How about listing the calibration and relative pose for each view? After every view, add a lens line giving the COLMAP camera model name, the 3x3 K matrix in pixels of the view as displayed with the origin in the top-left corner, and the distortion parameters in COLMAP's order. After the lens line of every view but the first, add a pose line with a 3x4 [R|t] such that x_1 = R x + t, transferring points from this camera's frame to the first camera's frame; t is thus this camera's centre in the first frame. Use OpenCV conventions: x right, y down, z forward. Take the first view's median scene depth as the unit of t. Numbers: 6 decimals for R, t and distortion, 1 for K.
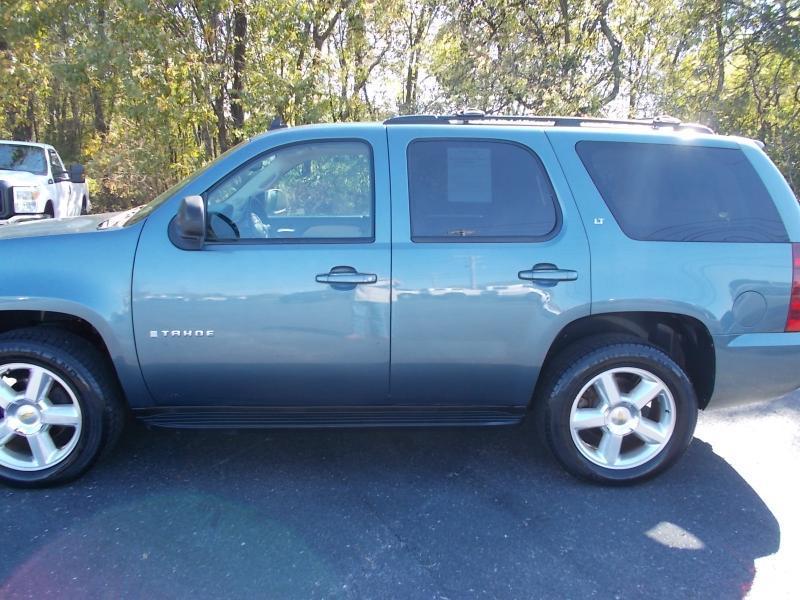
lens RADIAL K [[616.4, 0, 402.0], [0, 616.4, 298.5], [0, 0, 1]] dist [0.000558, 0.010107]
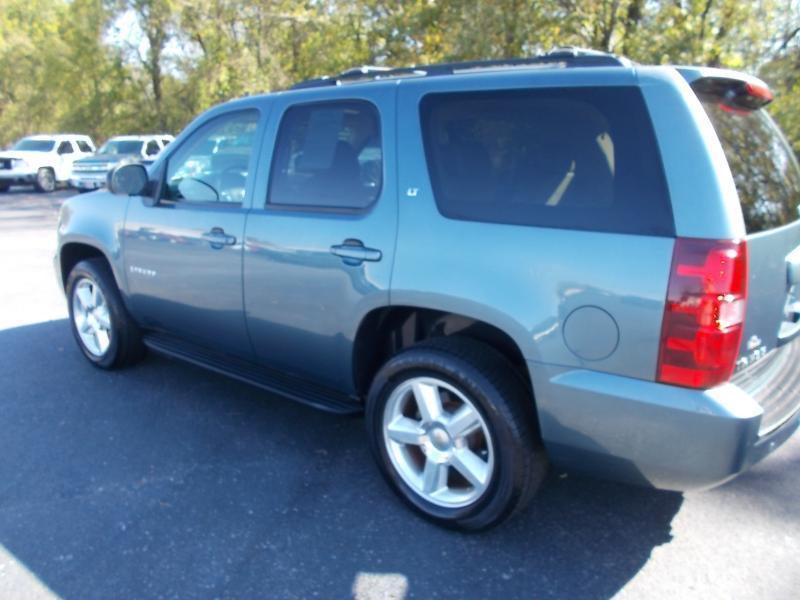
lens RADIAL K [[616.4, 0, 397.1], [0, 616.4, 301.0], [0, 0, 1]] dist [0.000558, 0.010107]
pose [[0.740282, 0.141733, -0.657187, 0.816982], [-0.114553, 0.989823, 0.084433, -0.047893], [0.662465, 0.012778, 0.748984, 0.365542]]
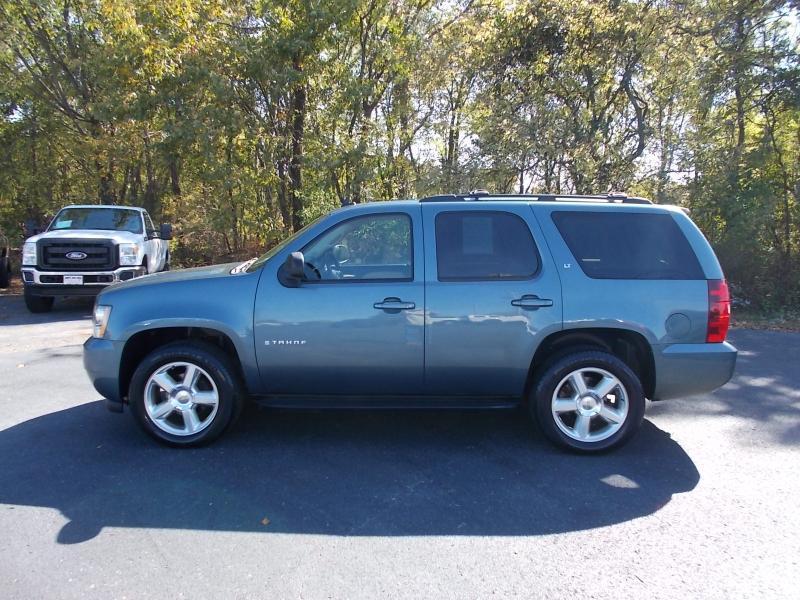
lens RADIAL K [[616.4, 0, 401.7], [0, 616.4, 297.5], [0, 0, 1]] dist [0.000558, 0.010107]
pose [[0.997215, -0.006452, -0.074295, 0.035886], [0.000426, 0.996727, -0.080836, 0.063913], [0.074573, 0.080579, 0.993955, -0.448630]]
